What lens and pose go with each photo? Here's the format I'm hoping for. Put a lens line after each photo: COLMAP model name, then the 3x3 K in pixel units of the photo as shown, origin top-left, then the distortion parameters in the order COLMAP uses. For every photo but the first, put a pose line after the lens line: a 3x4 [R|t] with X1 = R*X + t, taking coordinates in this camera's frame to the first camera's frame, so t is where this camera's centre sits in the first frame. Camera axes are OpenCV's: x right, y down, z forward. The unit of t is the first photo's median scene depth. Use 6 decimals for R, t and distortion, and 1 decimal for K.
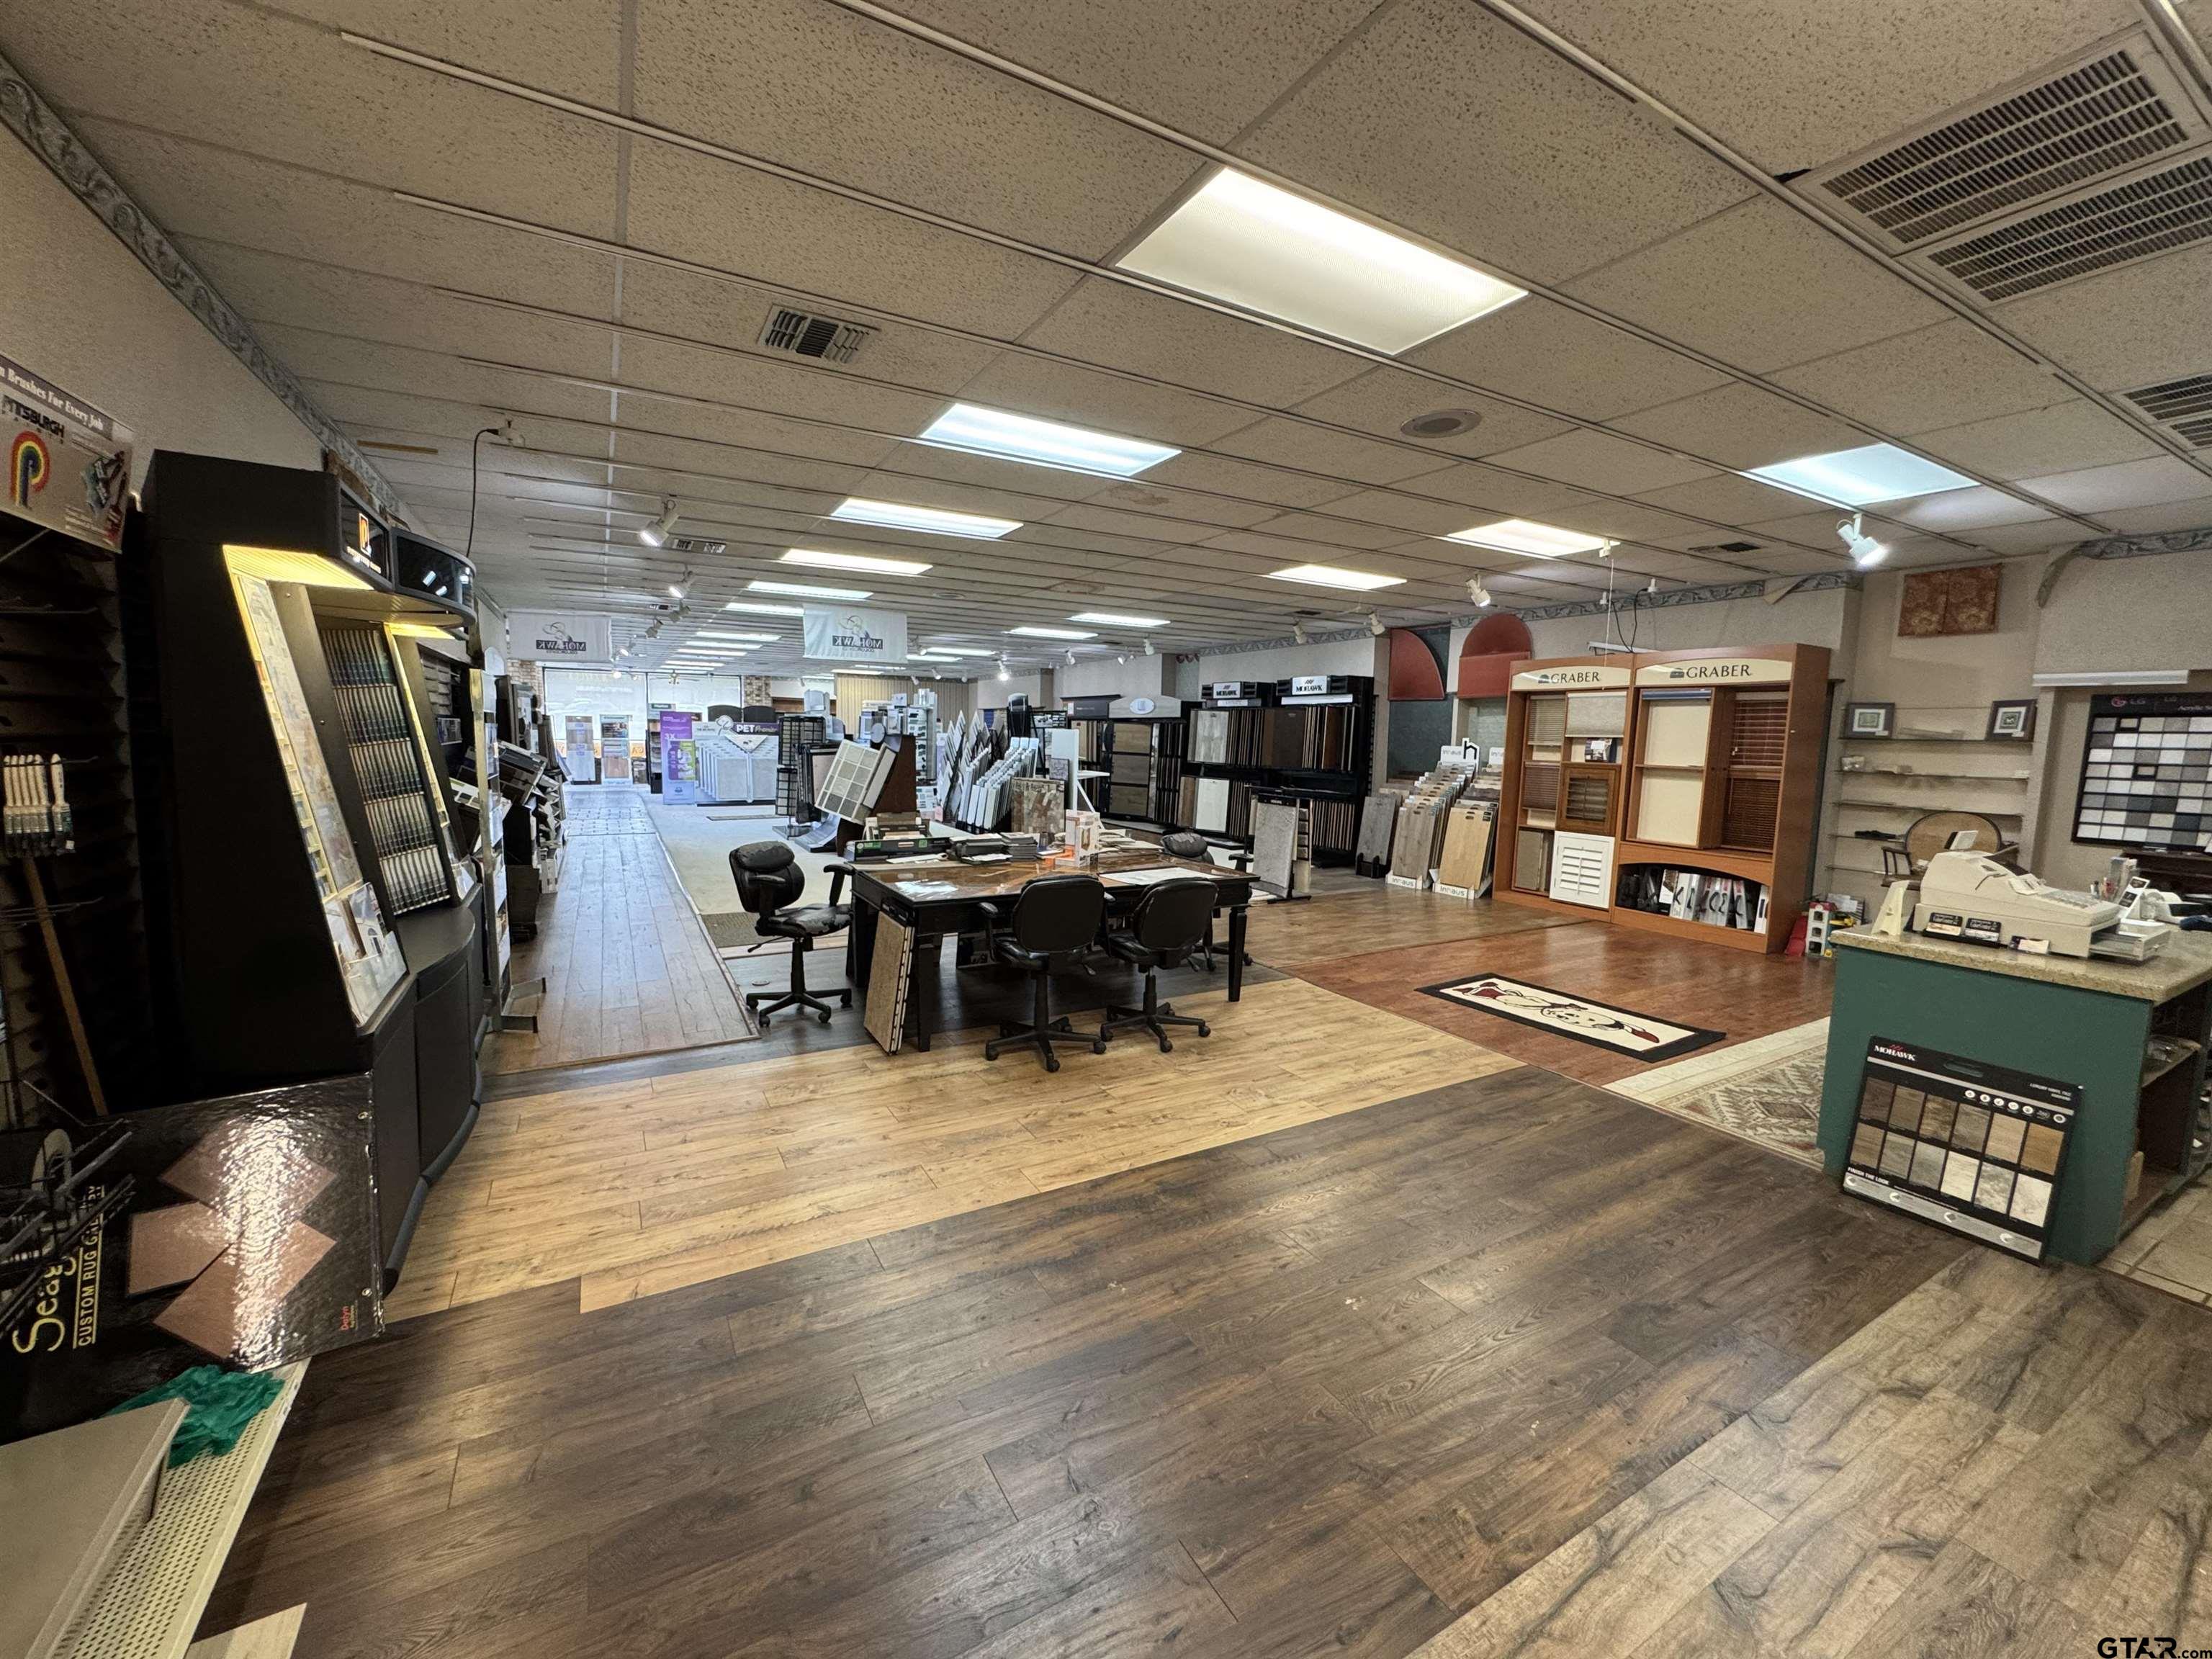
lens RADIAL K [[886.8, 0, 1107.5], [0, 886.8, 823.8], [0, 0, 1]] dist [-0.002168, -0.000071]
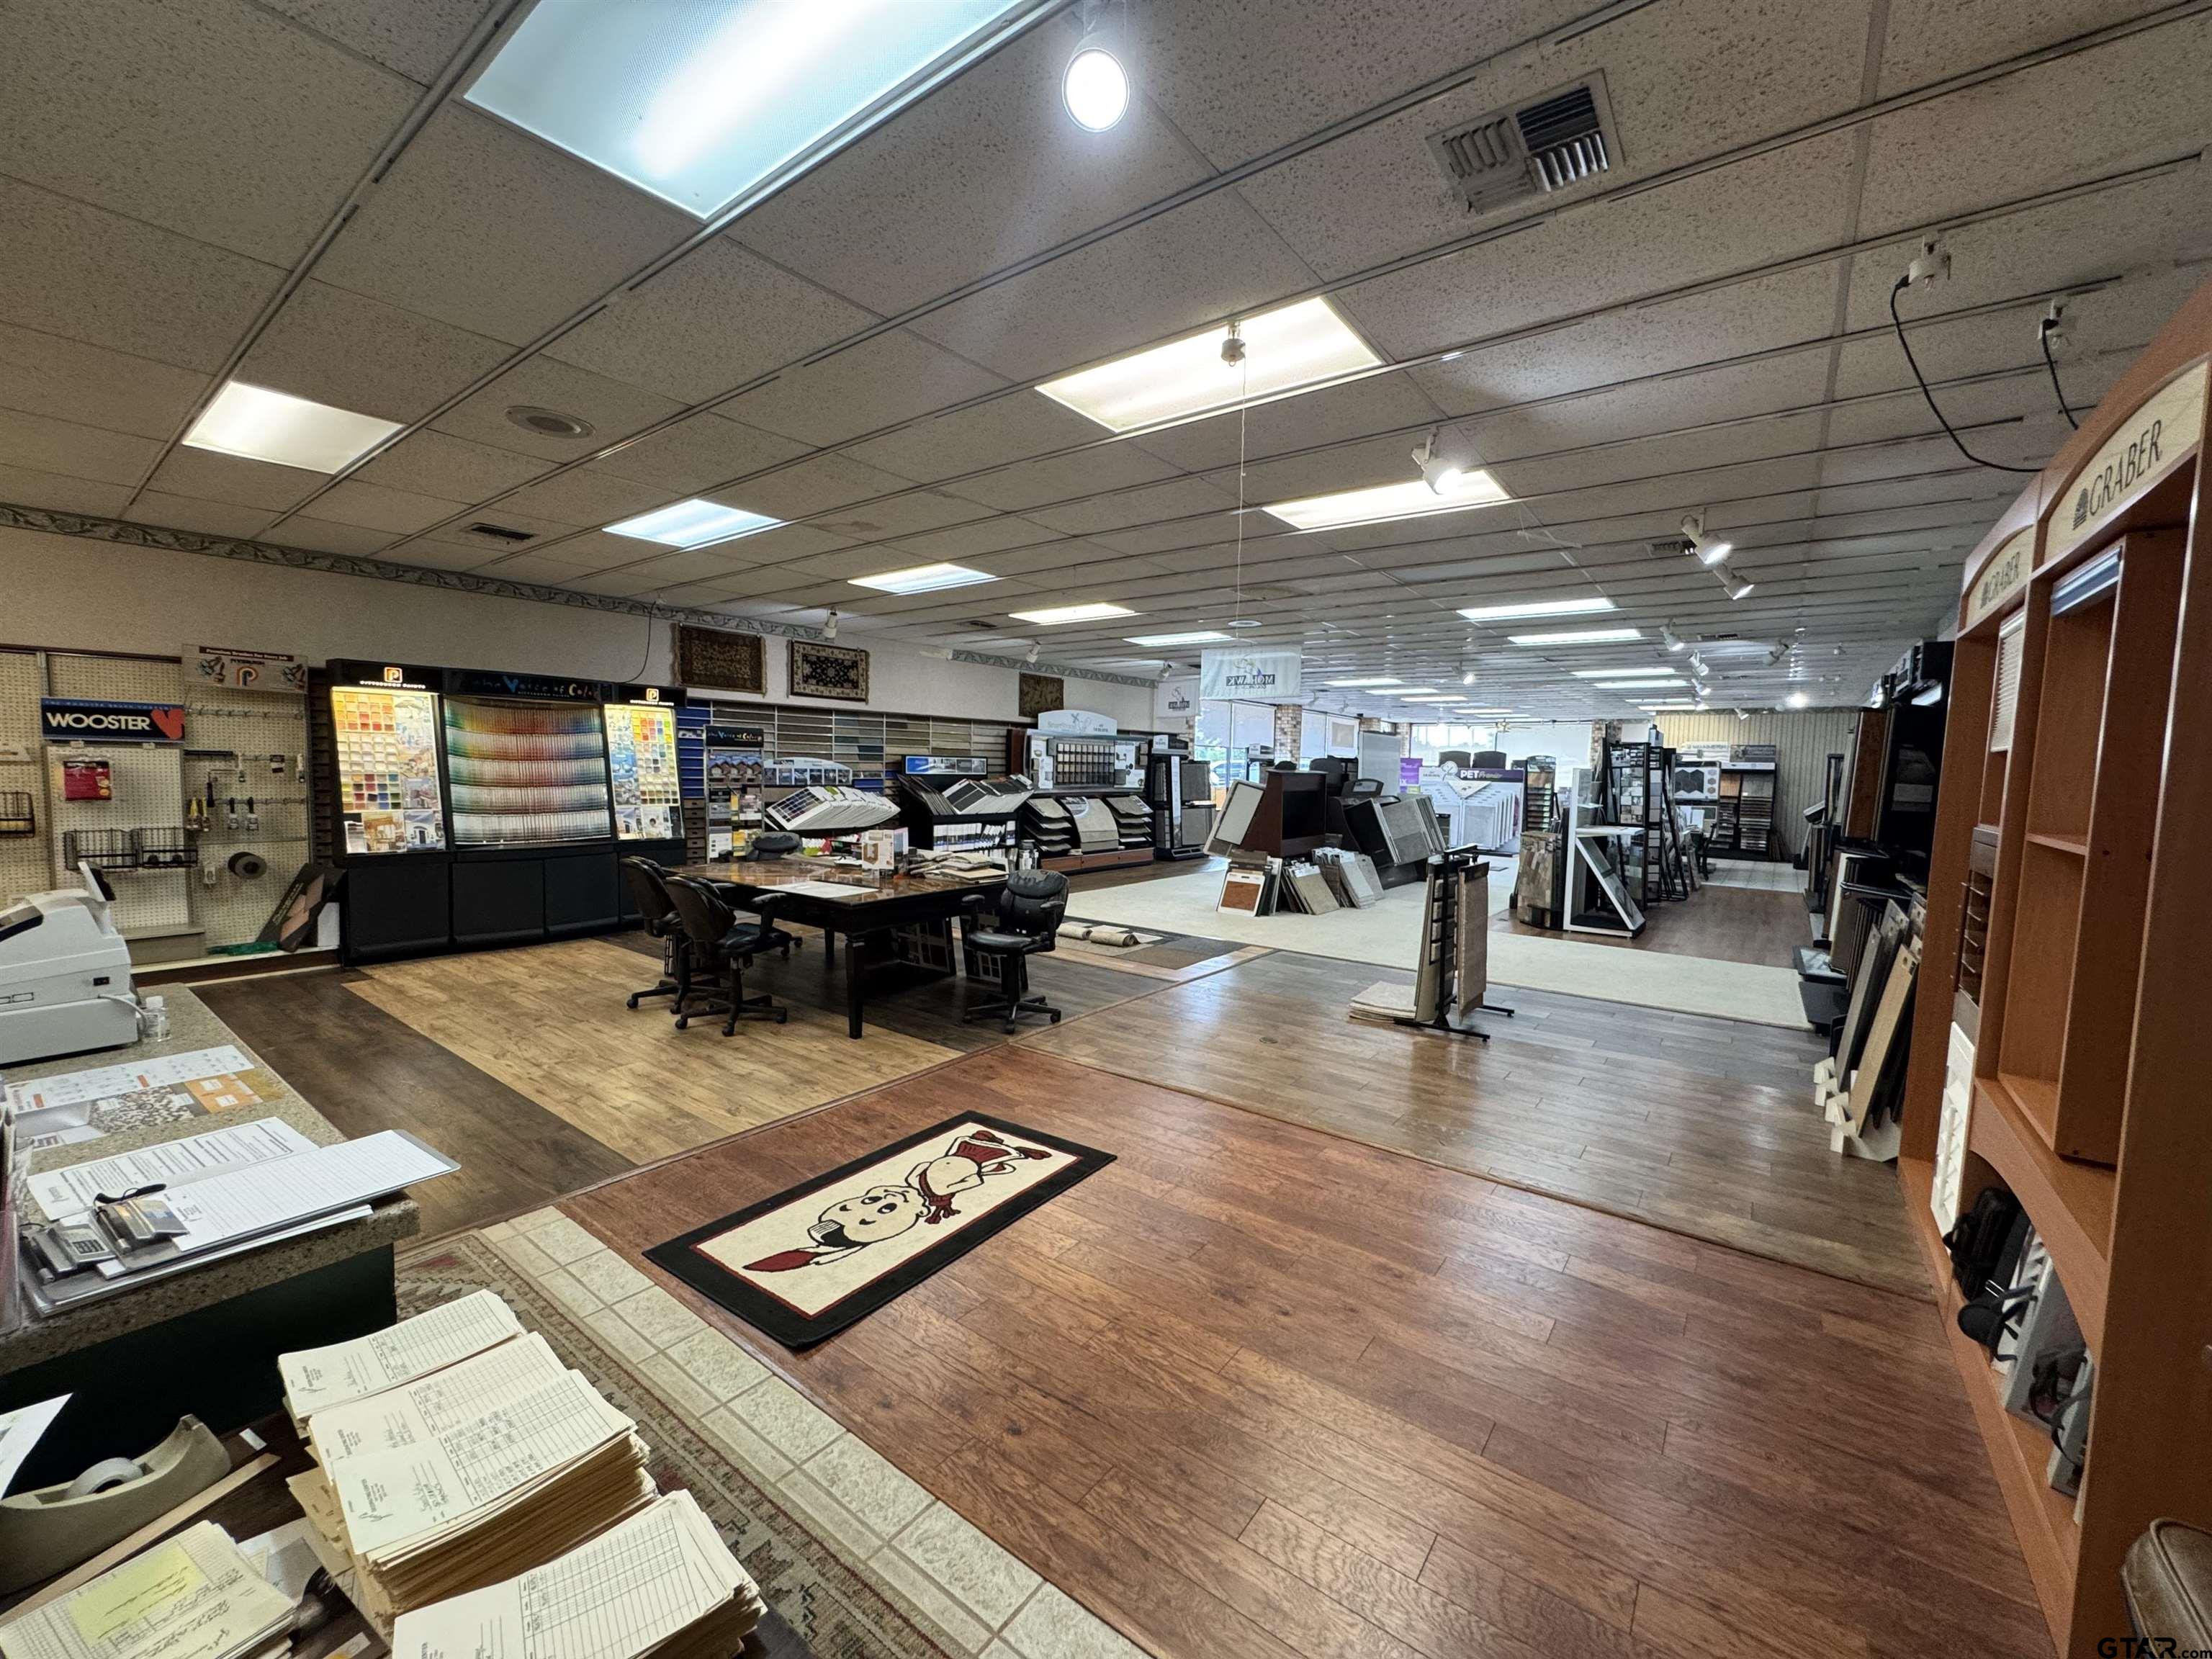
lens RADIAL K [[886.8, 0, 1102.2], [0, 886.8, 822.9], [0, 0, 1]] dist [-0.002168, -0.000071]
pose [[0.387118, 0.046467, -0.920859, 0.767010], [-0.107569, 0.994185, 0.004946, -0.038583], [0.915734, 0.097141, 0.389865, 0.607463]]
